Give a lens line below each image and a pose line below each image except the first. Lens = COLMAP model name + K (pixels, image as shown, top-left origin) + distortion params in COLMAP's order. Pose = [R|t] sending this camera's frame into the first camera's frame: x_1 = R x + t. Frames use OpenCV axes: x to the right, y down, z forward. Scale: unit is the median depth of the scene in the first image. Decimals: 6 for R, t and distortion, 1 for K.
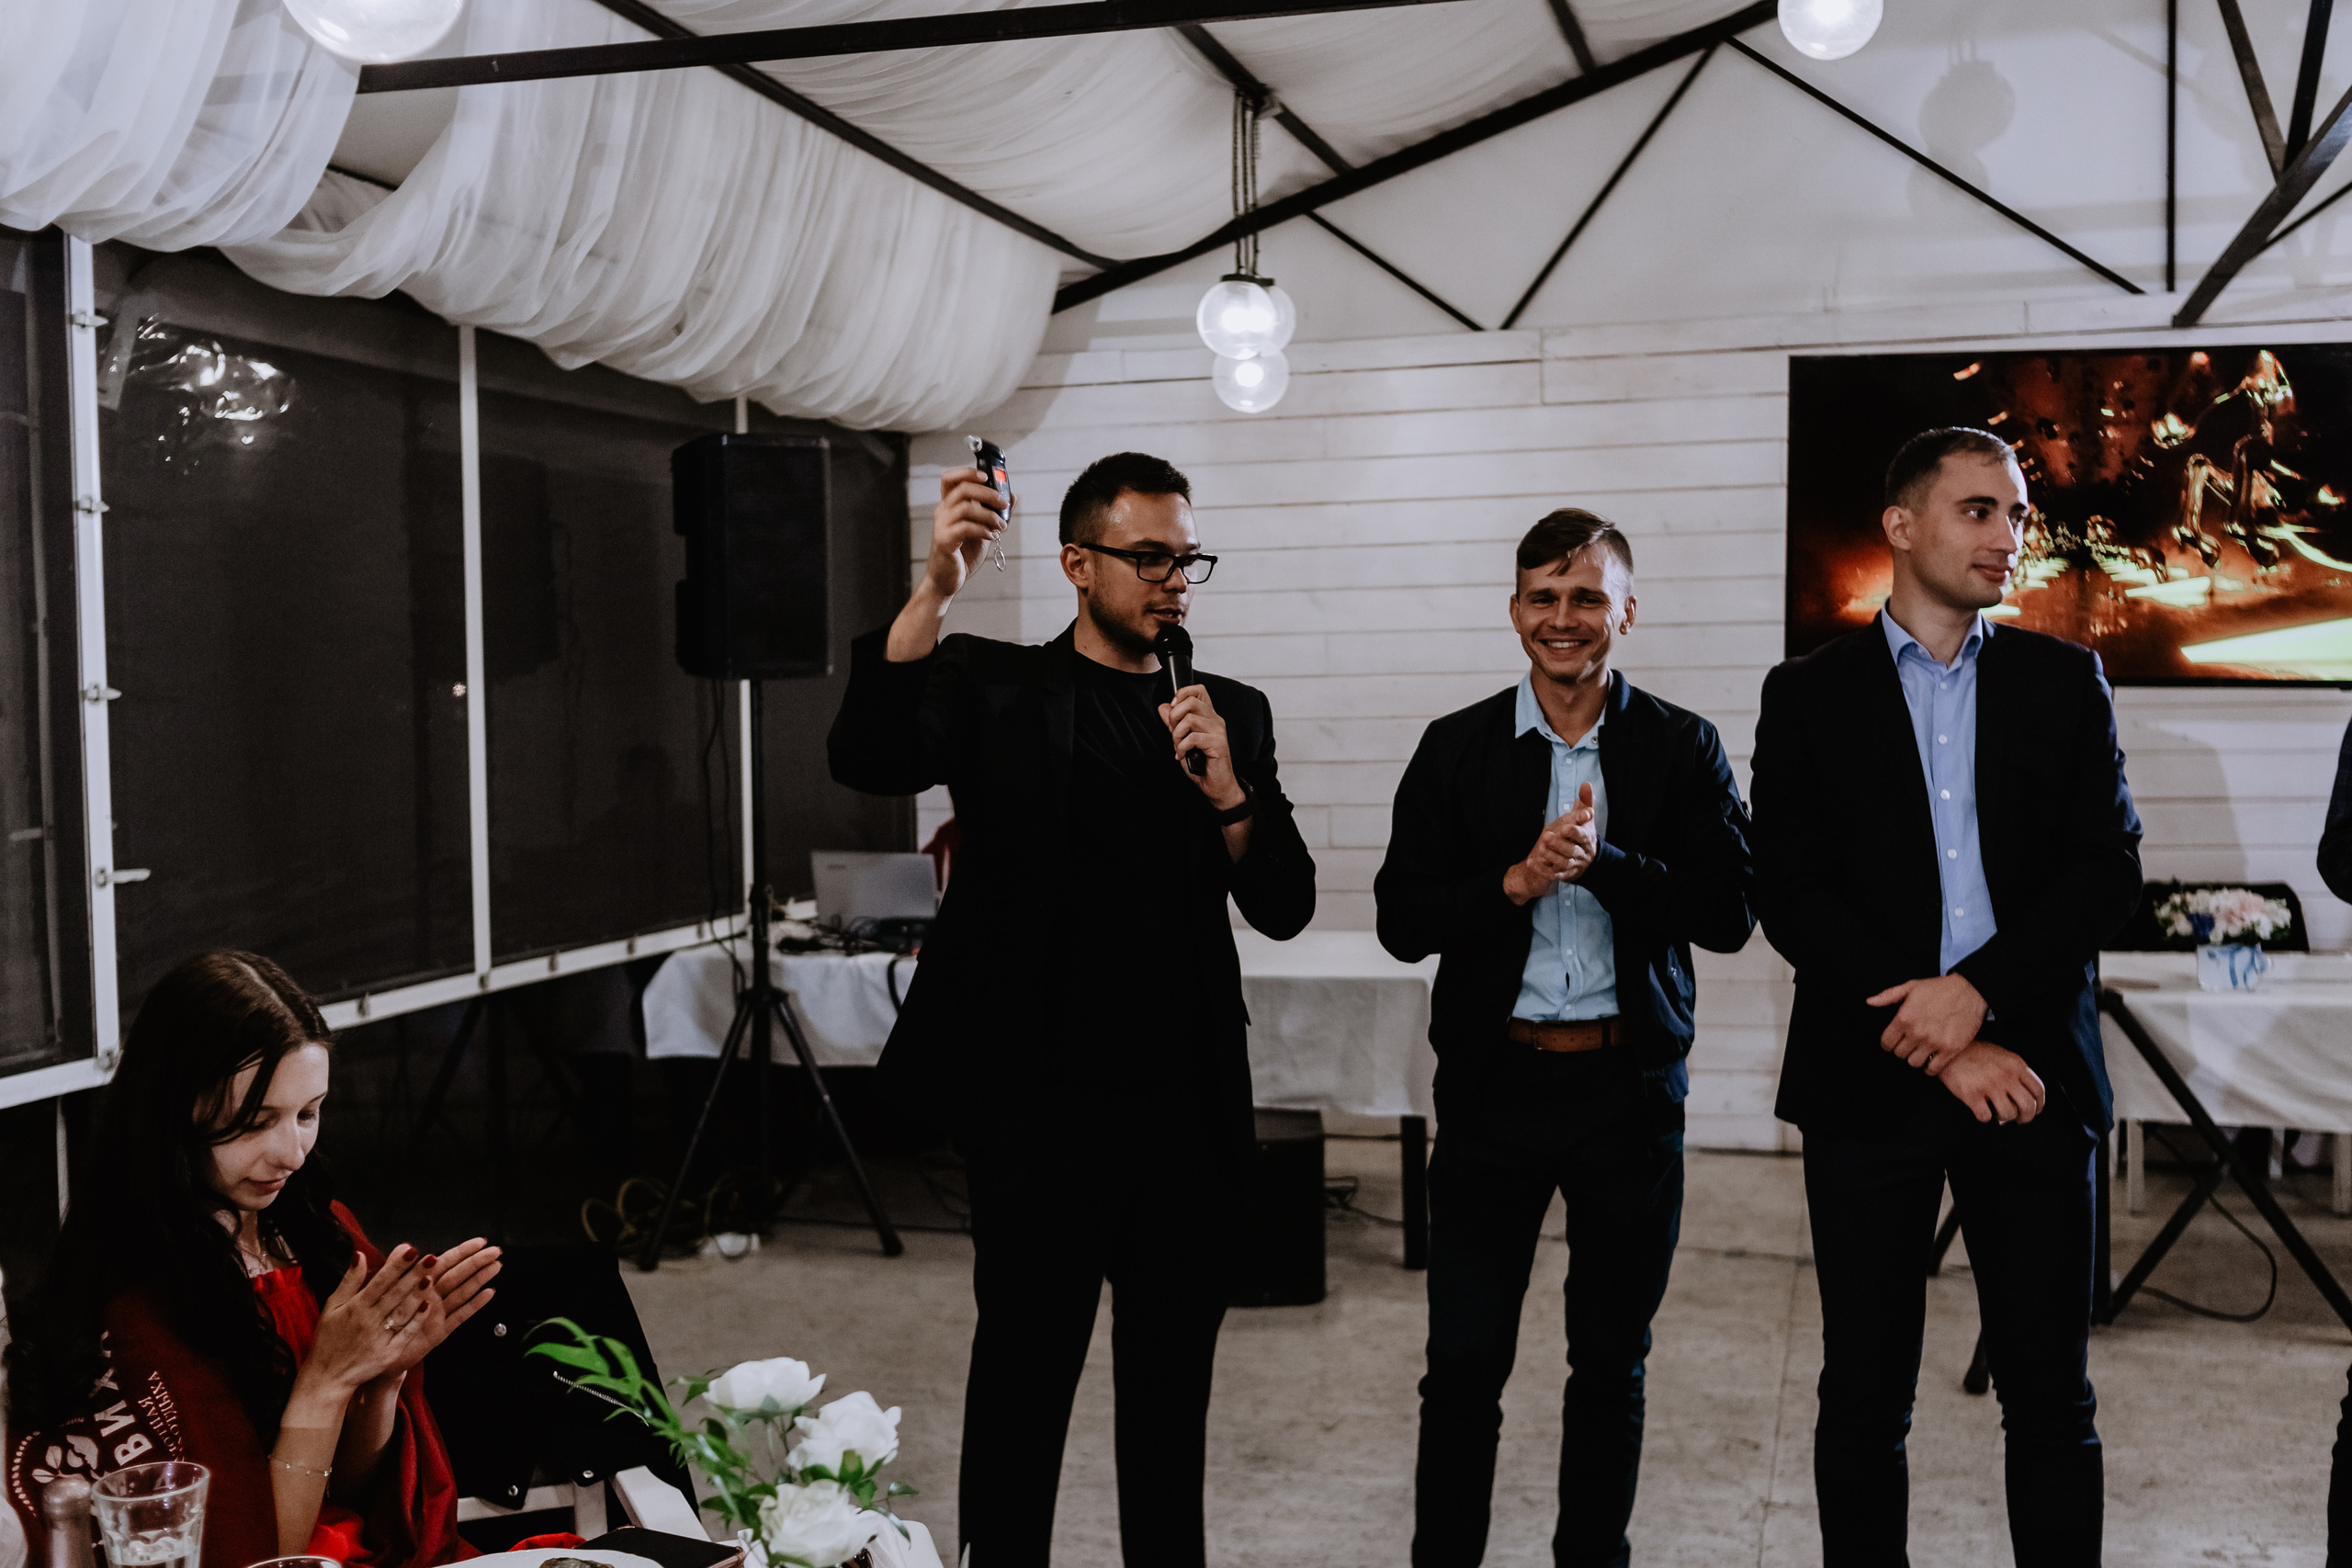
lens RADIAL K [[2448.3, 0, 1217.1], [0, 2448.3, 812.4], [0, 0, 1]] dist [-0.004680, 0.002643]
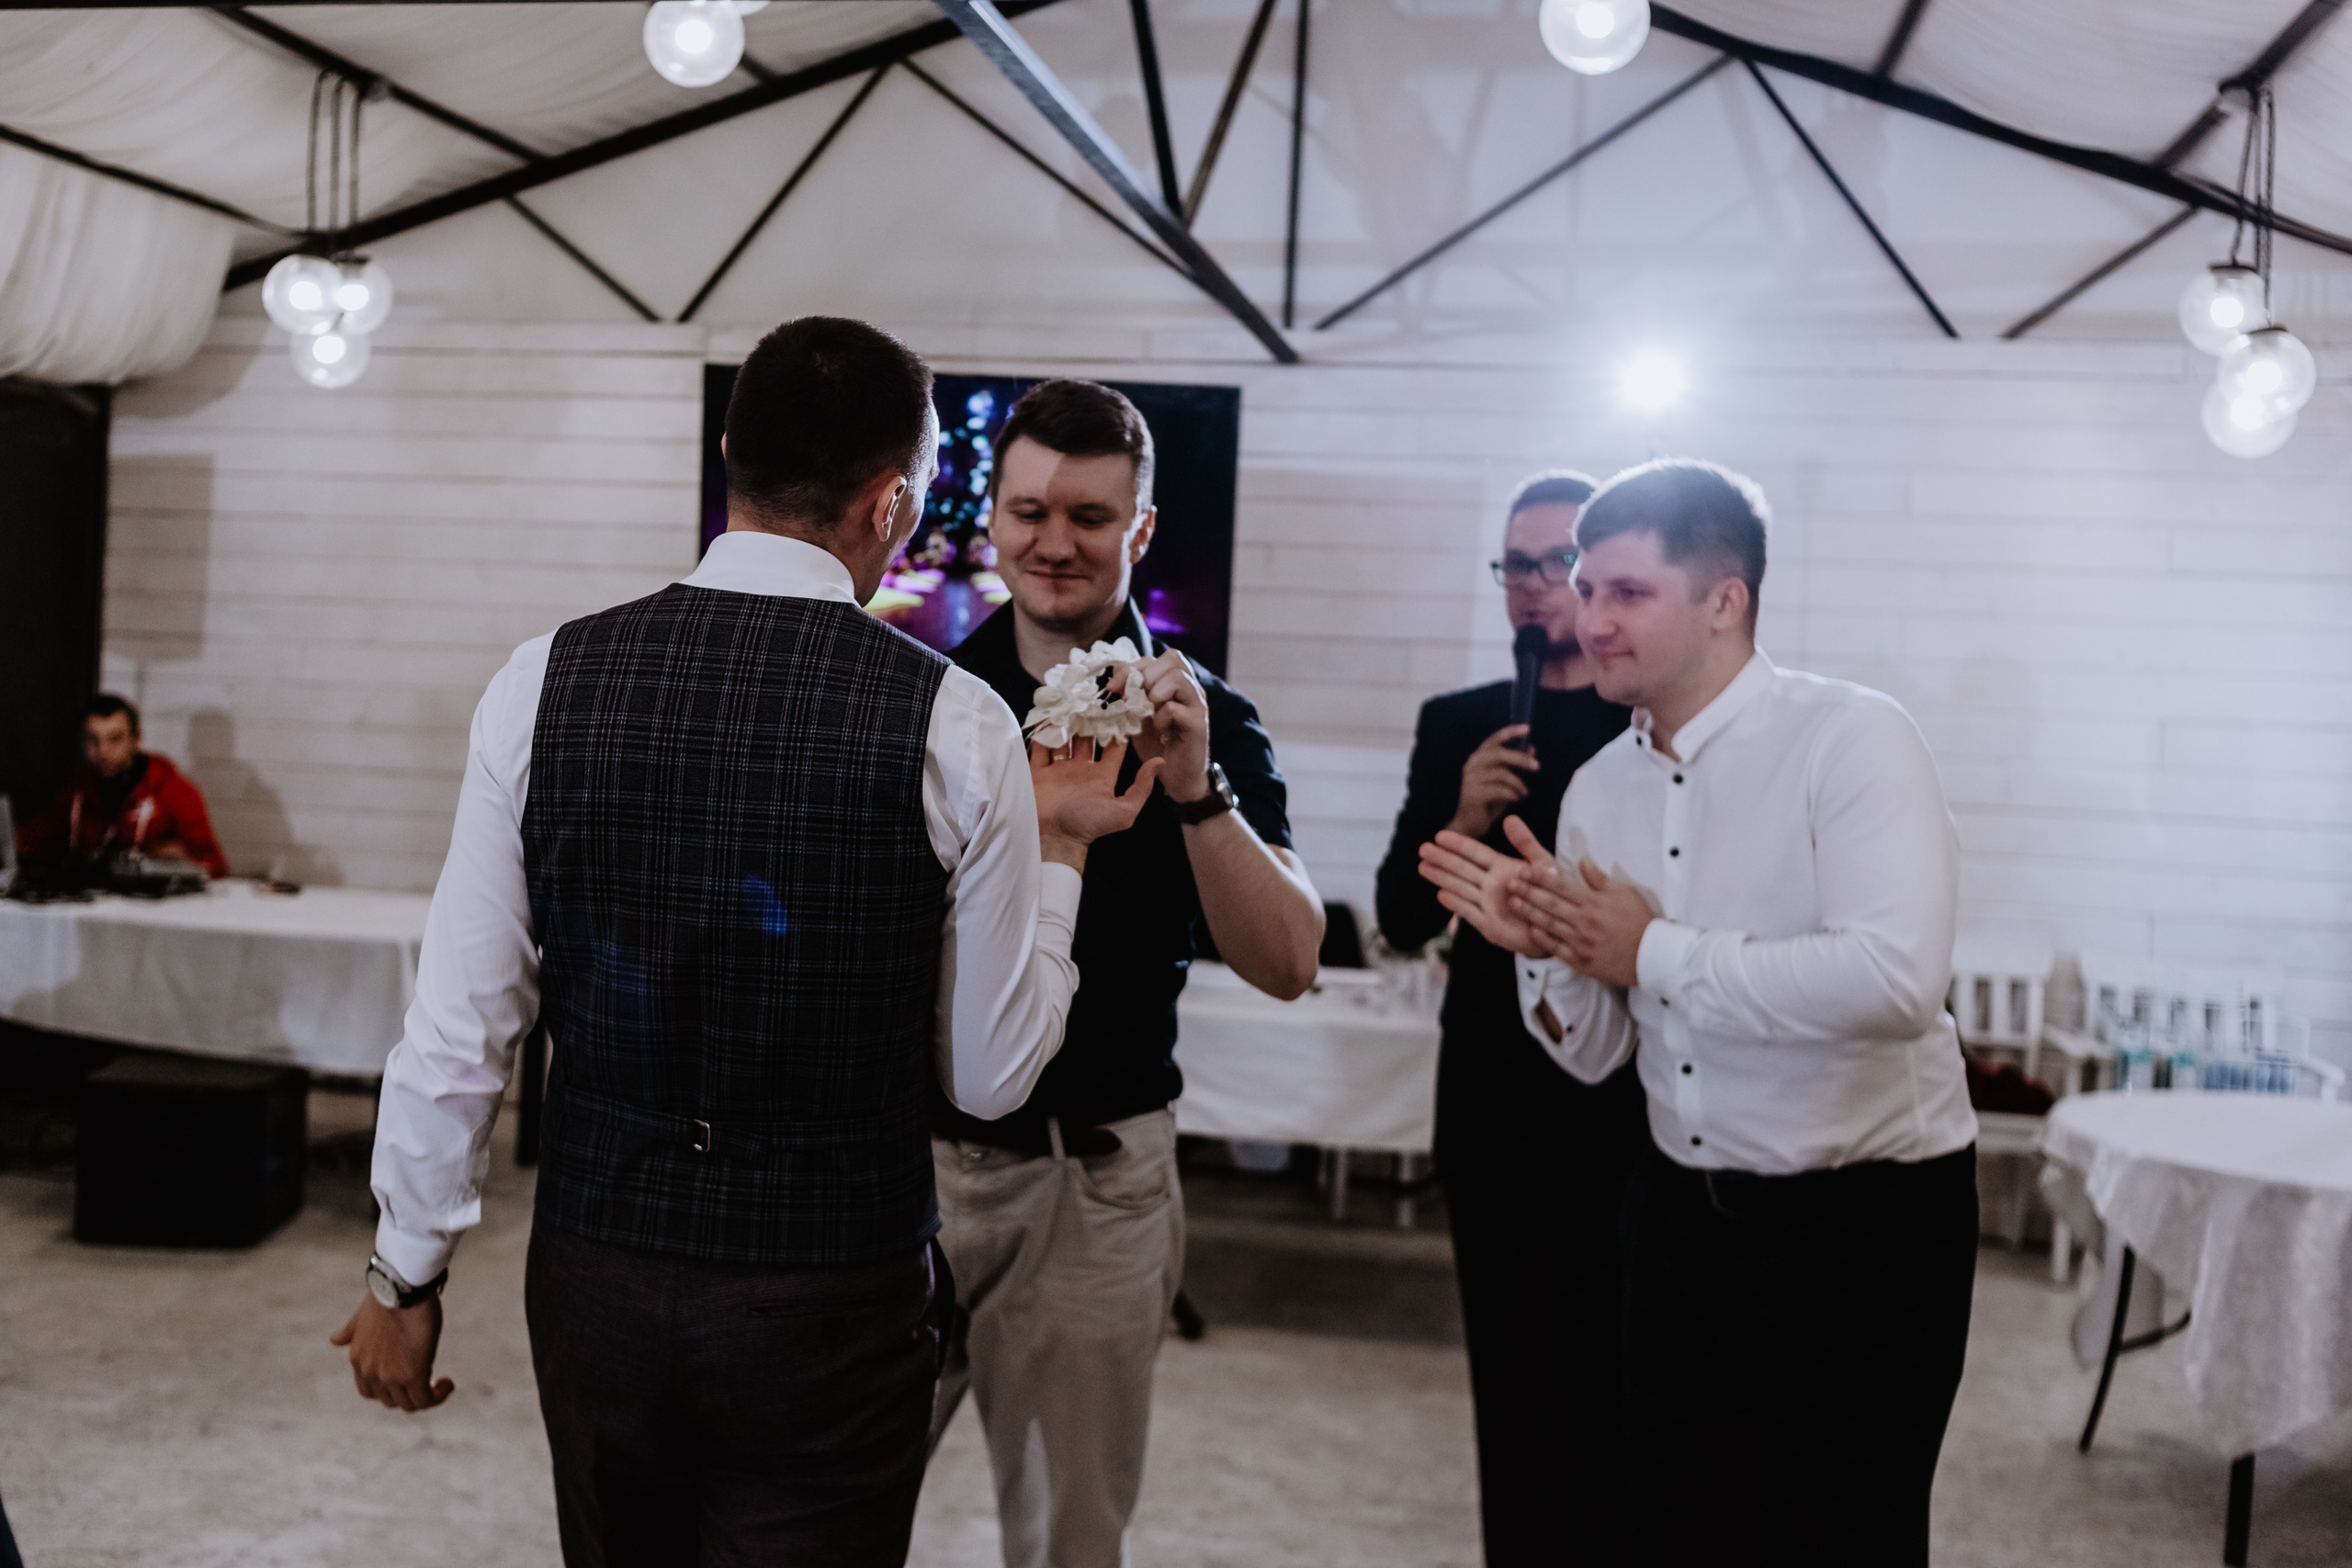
lens RADIAL K [[2503.7, 0, 1054.8], [0, 2503.7, 730.7], [0, 0, 1]] dist [-0.003989, 0.003313]
pose [[0.997412, 0.060649, 0.038622, 0.272166], [-0.059438, 0.997726, -0.031777, -0.002950], [-0.040461, 0.029399, 0.998749, -0.056063]]
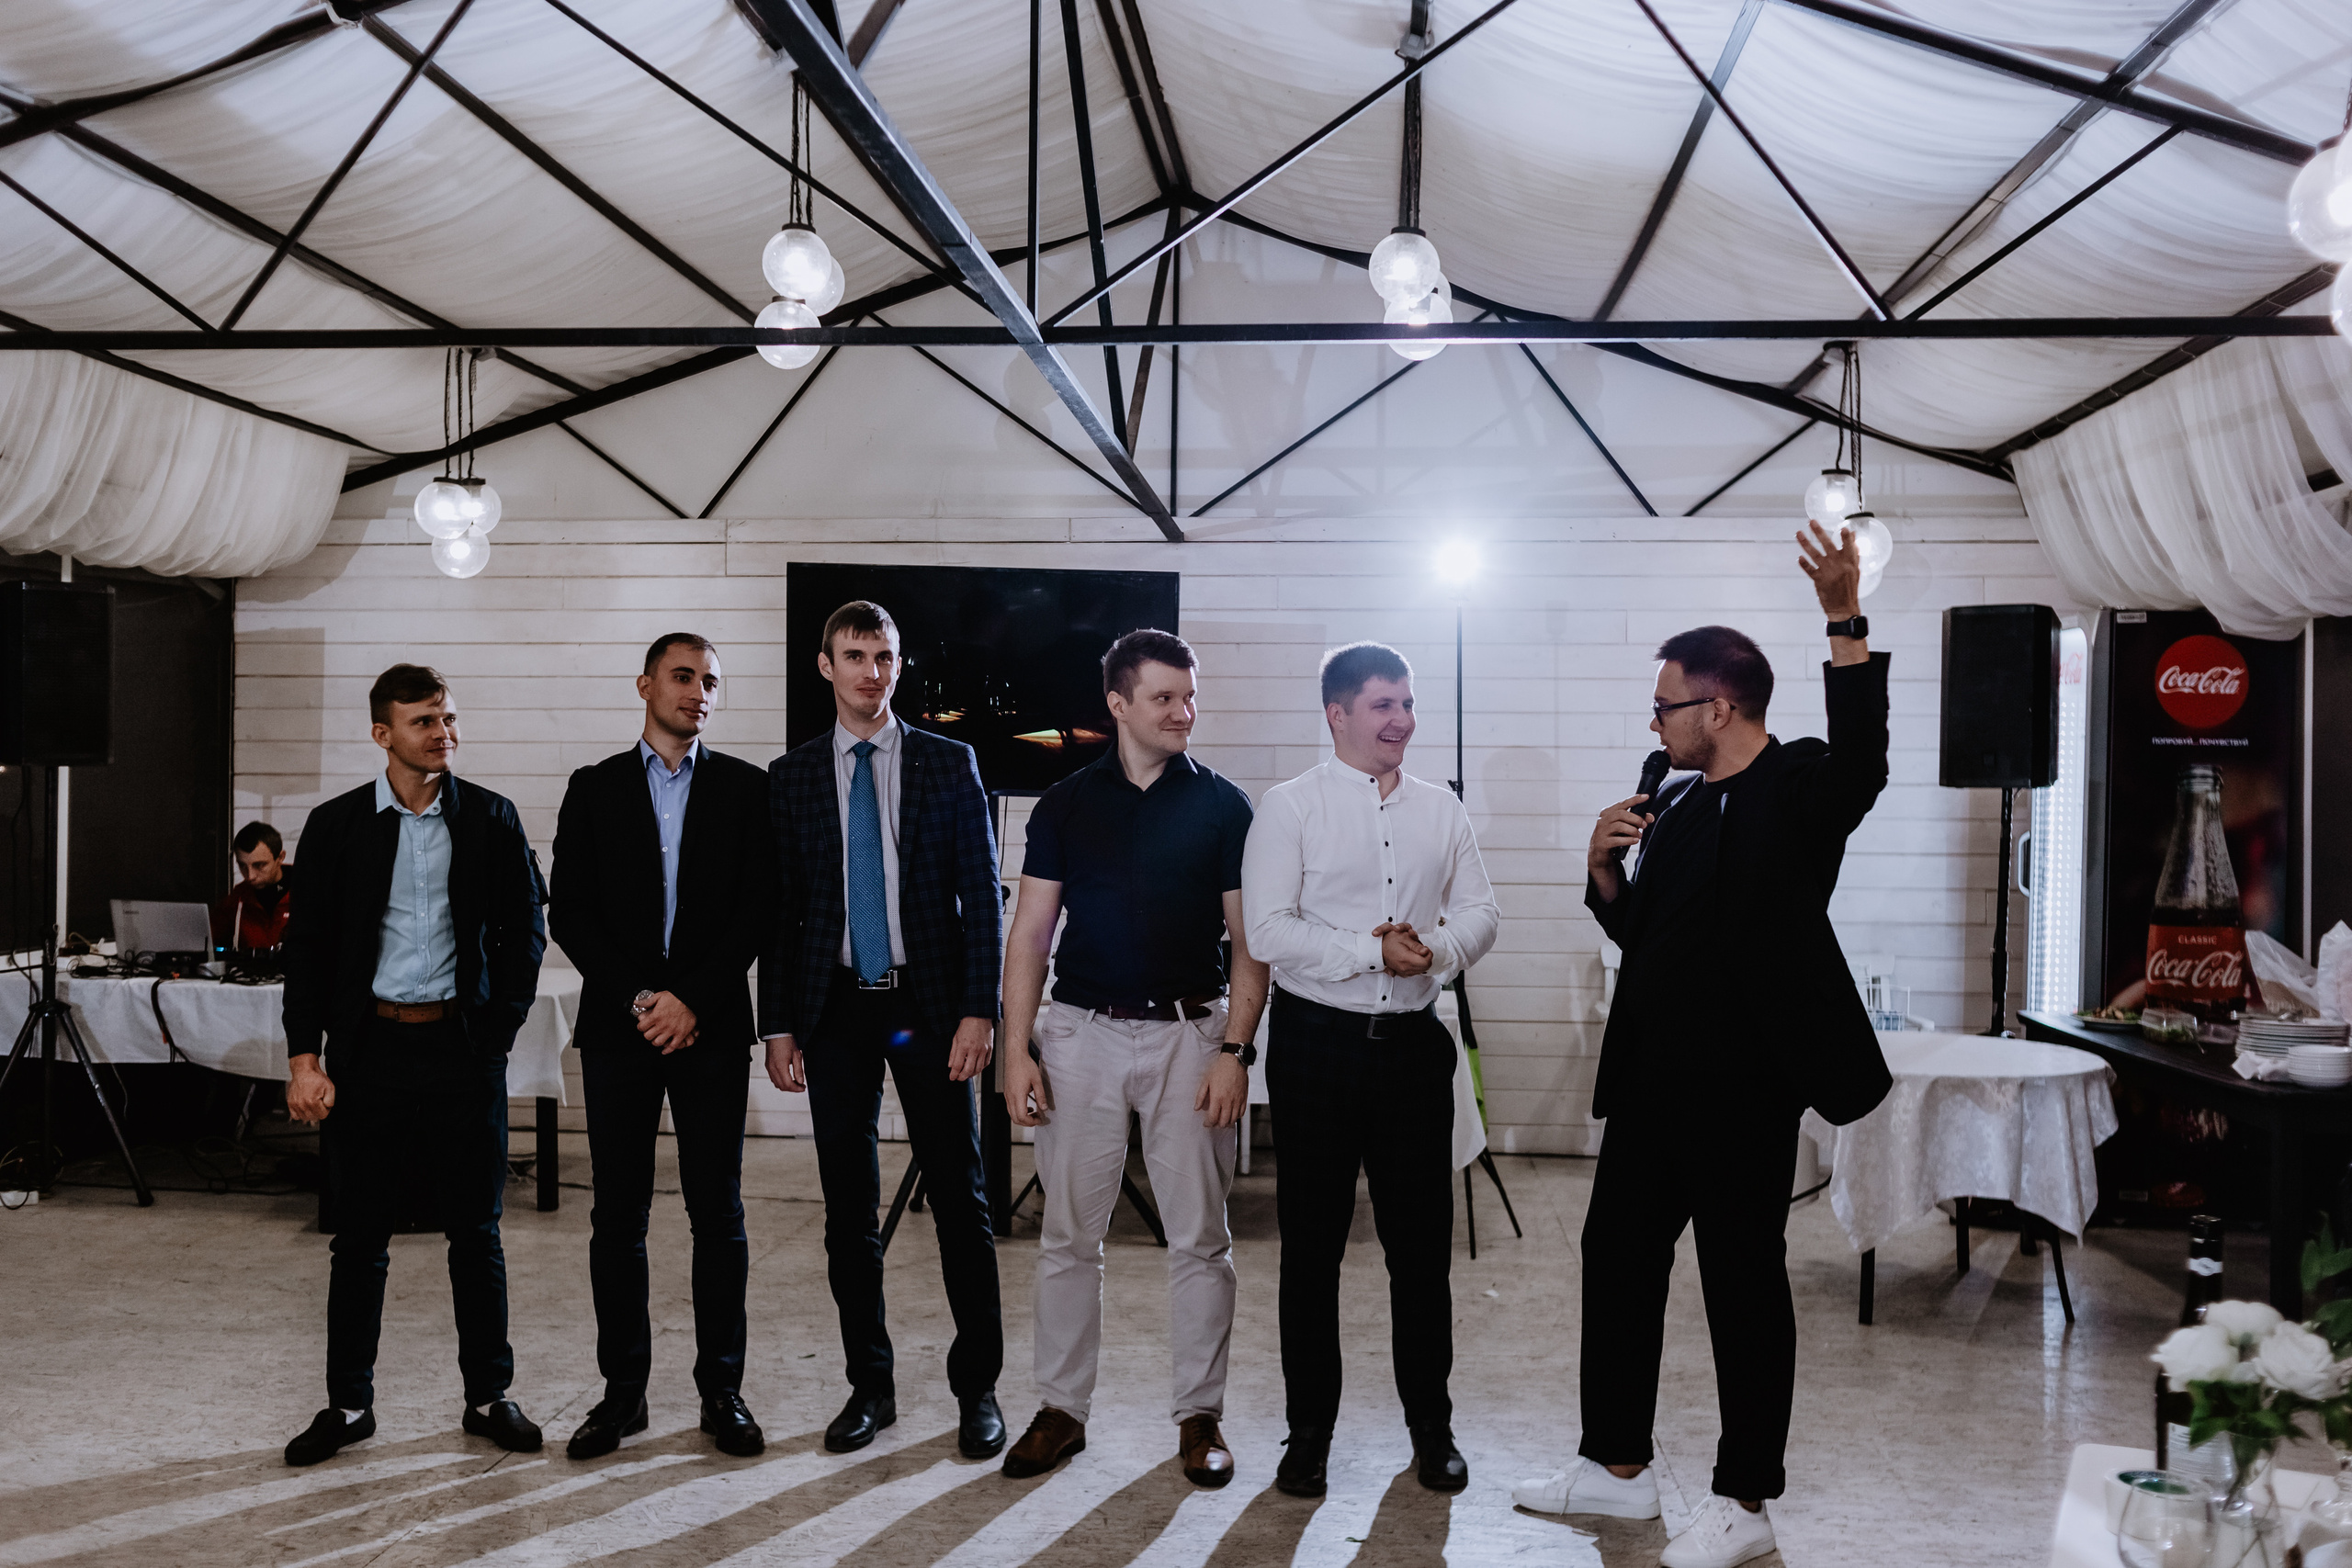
lens RADIAL K [[2271.6, 0, 1168.0], [0, 2271.6, 807.0], [0, 0, 1]] dist [-0.006206, 0.013106]
pose [[0.984536, 0.024049, 0.173523, 0.174004], [-0.016241, 0.998797, -0.046278, 0.013223], [-0.174427, 0.042744, 0.983742, -0.276020]]
